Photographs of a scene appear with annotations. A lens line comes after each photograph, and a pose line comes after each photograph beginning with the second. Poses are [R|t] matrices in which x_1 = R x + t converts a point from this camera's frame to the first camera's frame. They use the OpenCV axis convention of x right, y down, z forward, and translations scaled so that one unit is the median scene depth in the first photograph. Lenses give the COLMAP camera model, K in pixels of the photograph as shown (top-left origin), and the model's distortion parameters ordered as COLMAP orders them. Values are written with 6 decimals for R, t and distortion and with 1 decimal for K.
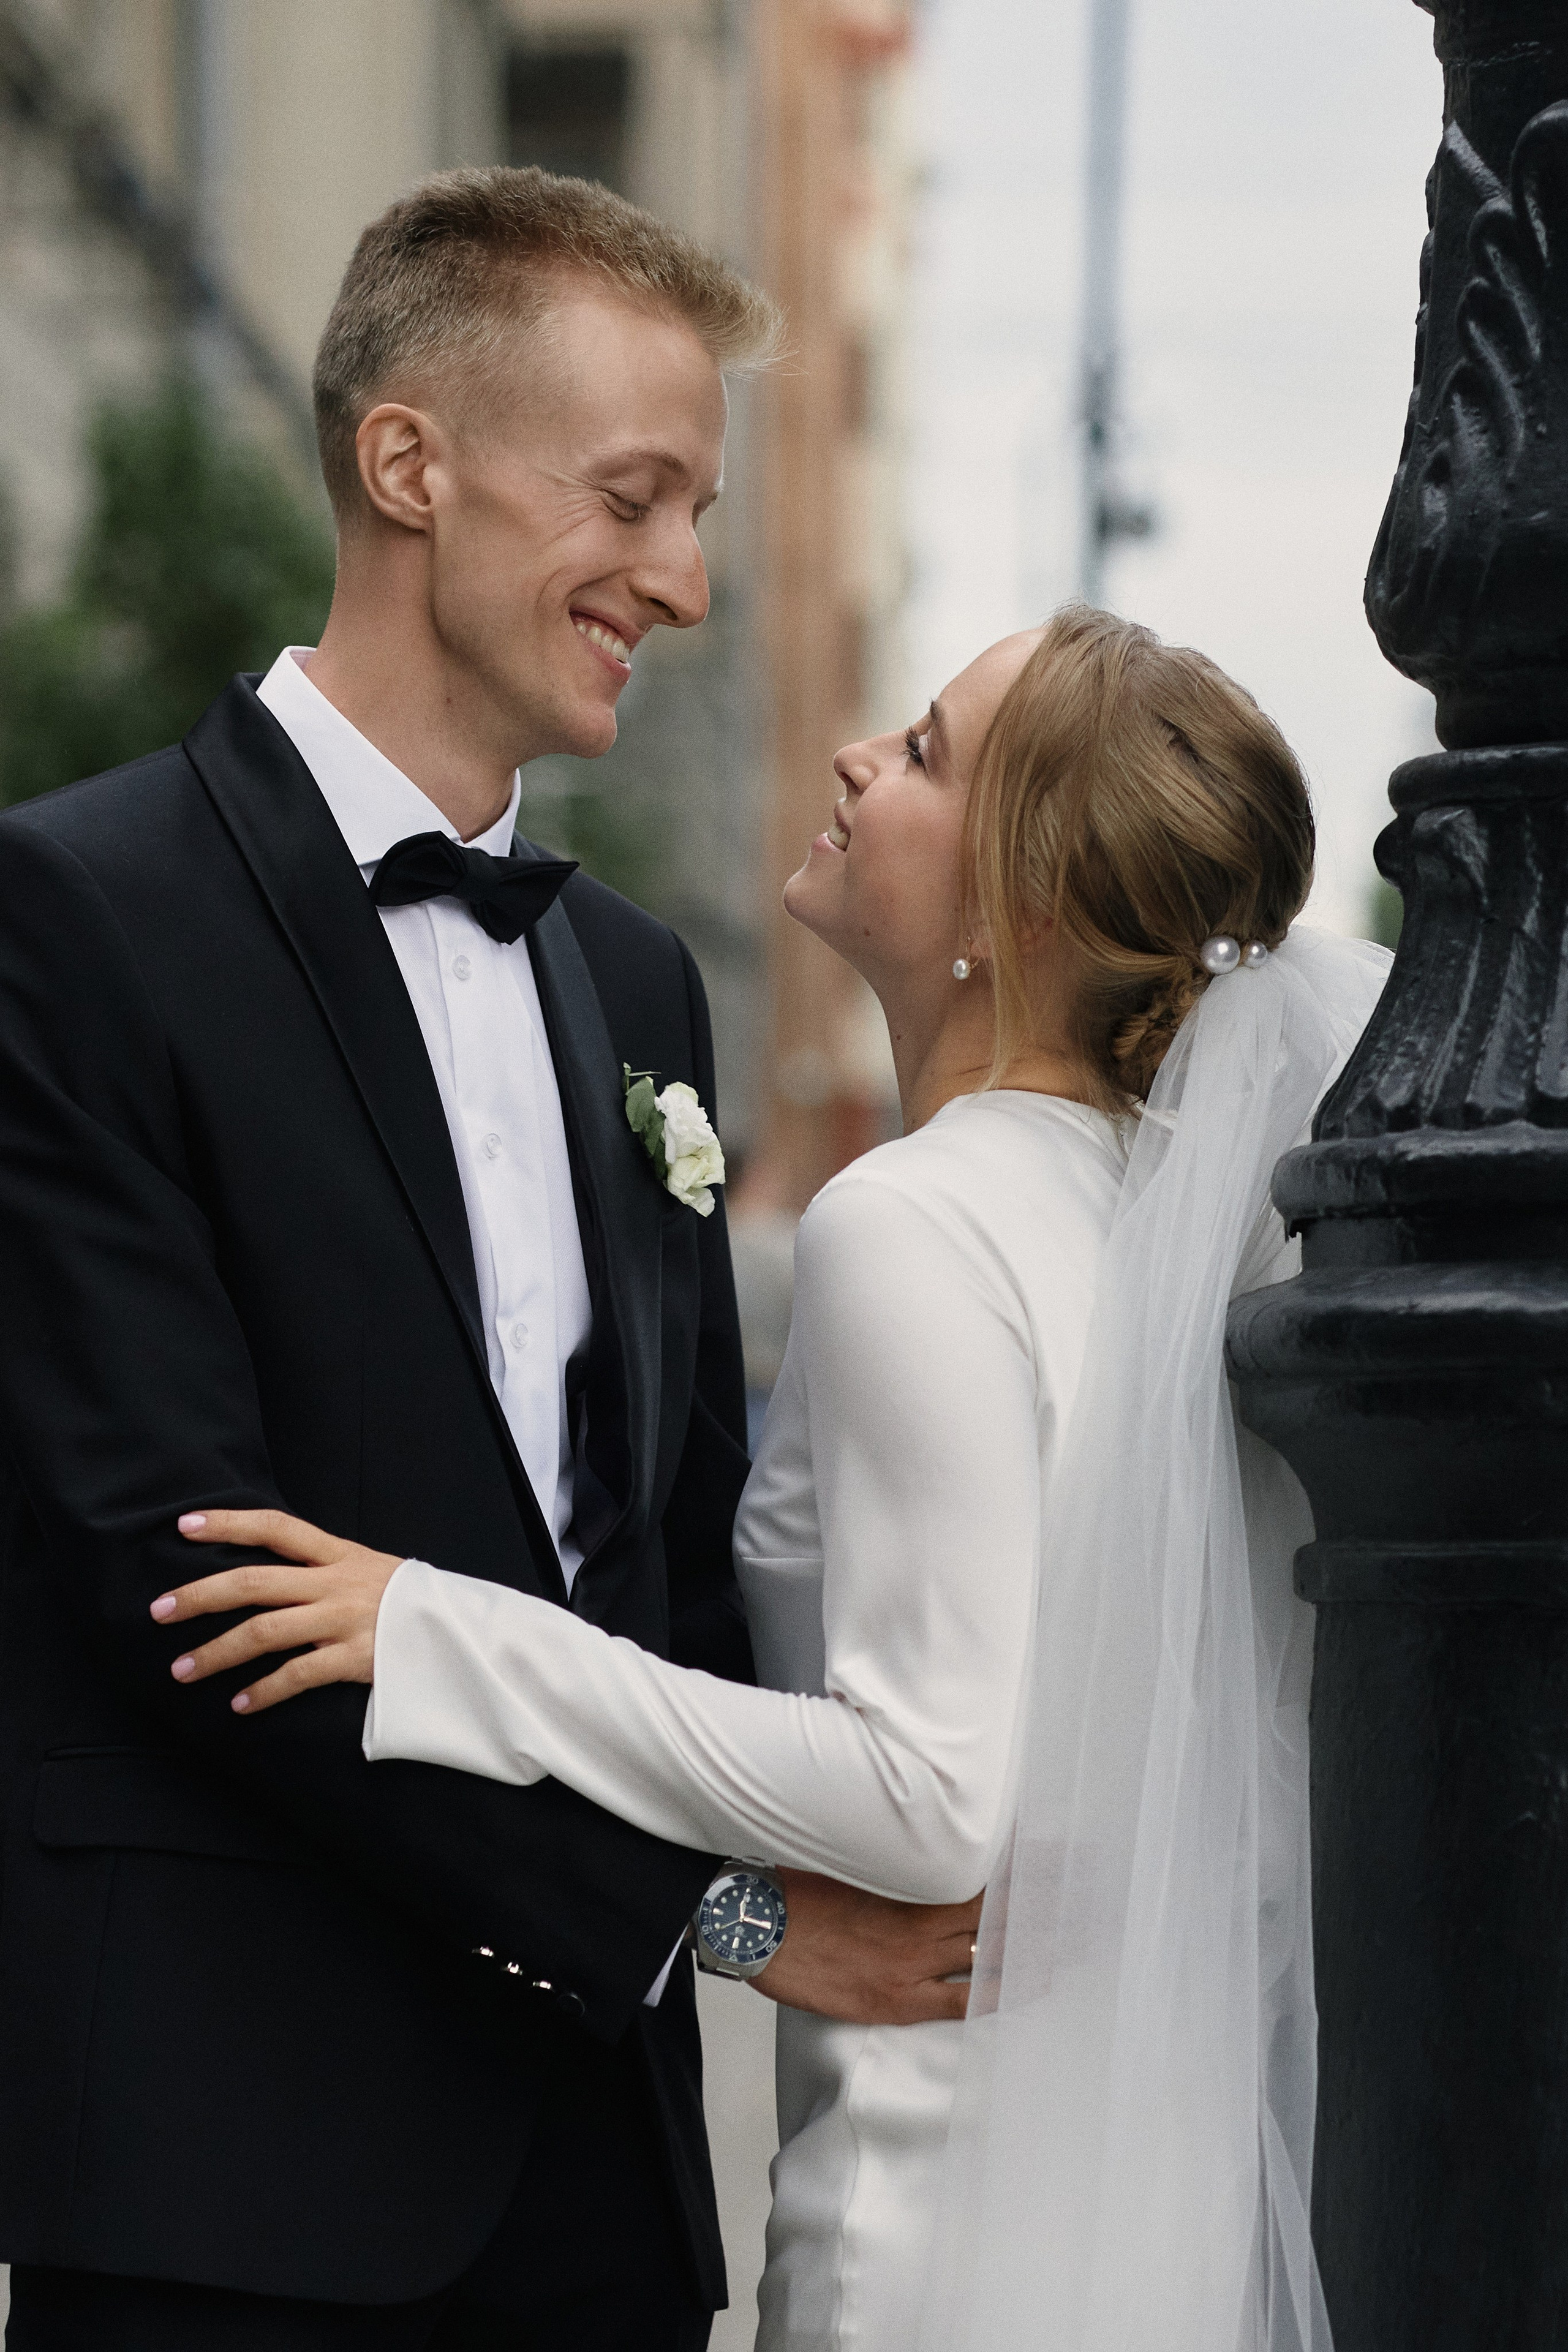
lens RADIAL K [[5649.7, 0, 789.5], [0, 5649.7, 1177.8], [0, 0, 1]] dist [0.488748, 0.000000]
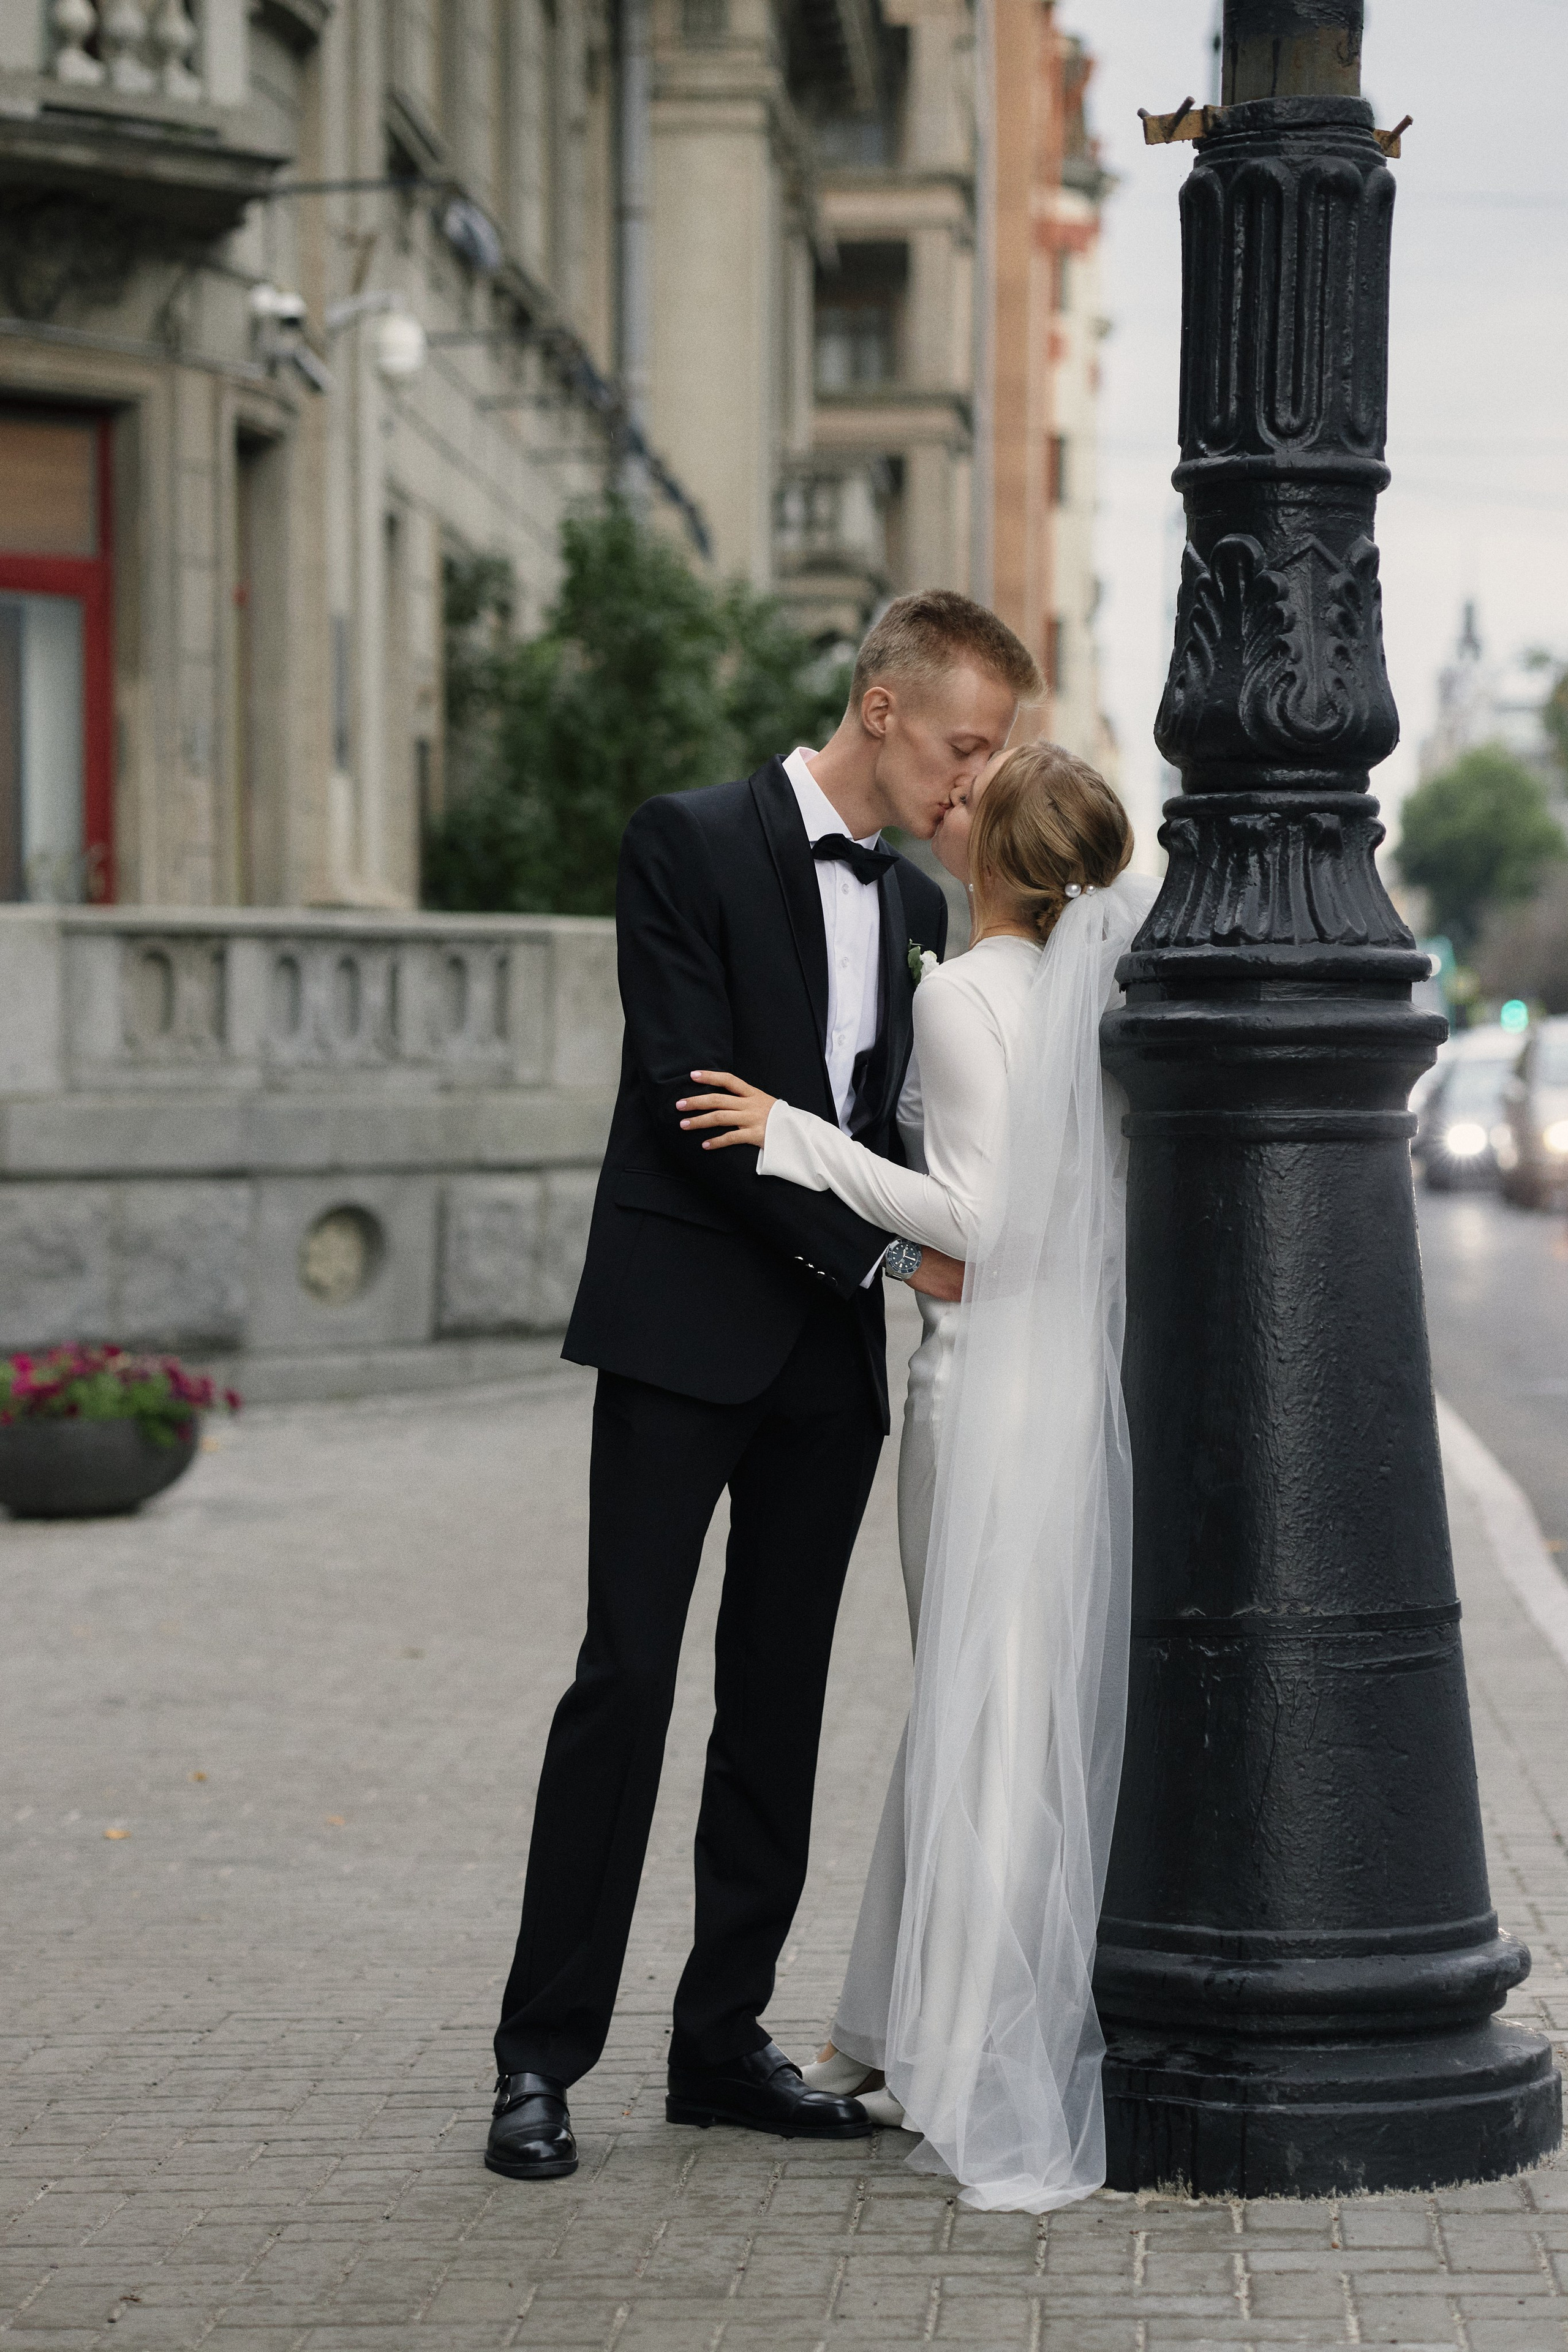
lens RADIAL K [[5649.7, 0, 785.9], [0, 5649.7, 1179.3], [0, 0, 1]] dist [0.488748, 0.000000]
pose [[0.998347, -0.003588, -0.057359, 0.084299], [0.005381, 0.999501, 0.031141, 0.014958], [0.057218, -0.031398, 0.997868, -1.511882]]
